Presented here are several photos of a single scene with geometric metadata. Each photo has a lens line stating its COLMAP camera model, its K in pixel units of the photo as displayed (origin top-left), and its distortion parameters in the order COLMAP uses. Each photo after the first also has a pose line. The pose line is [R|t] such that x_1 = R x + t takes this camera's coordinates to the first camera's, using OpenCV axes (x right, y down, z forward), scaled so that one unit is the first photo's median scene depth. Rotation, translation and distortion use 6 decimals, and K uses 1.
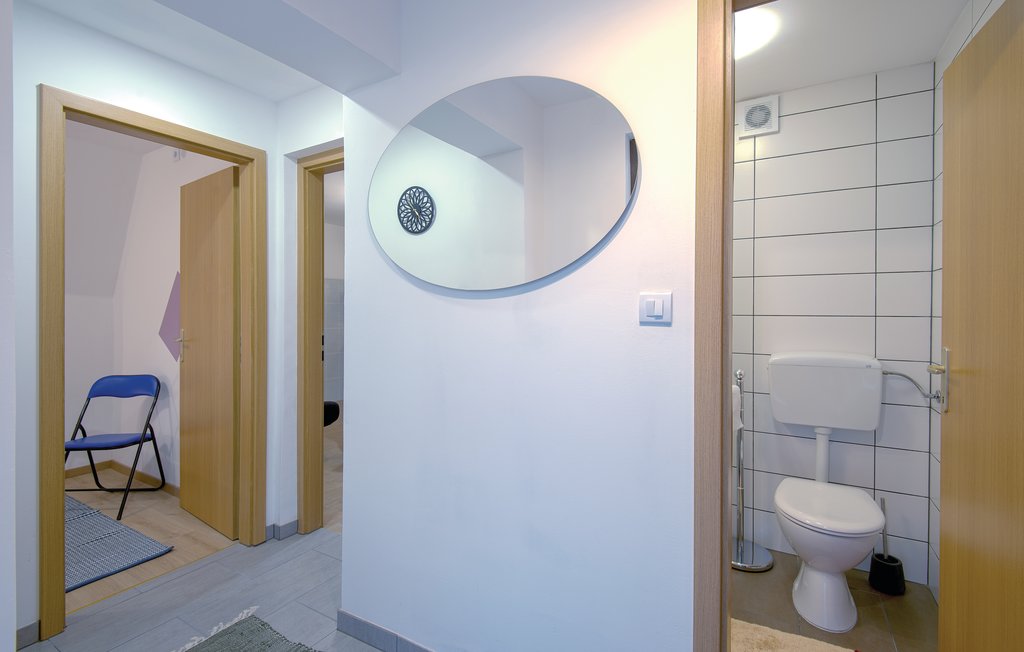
lens RADIAL K [[488.5, 0, 509.6], [0, 488.5, 321.1], [0, 0, 1]] dist [0.005302, -0.002418]
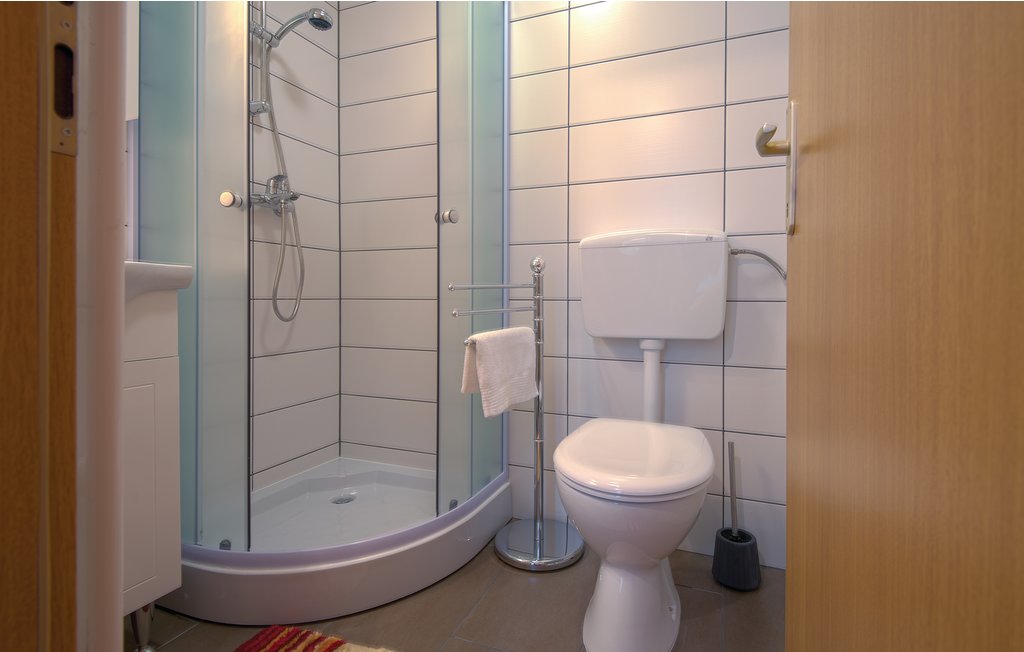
lens RADIAL K [[488.5, 0, 532.6], [0, 488.5, 307.2], [0, 0, 1]] dist [0.005302, -0.002418]
pose [[0.986734, 0.005813, 0.162240, 0.394149], [-0.004371, 0.999948, -0.009246, 0.188647], [-0.162285, 0.008415, 0.986708, 0.397946]]
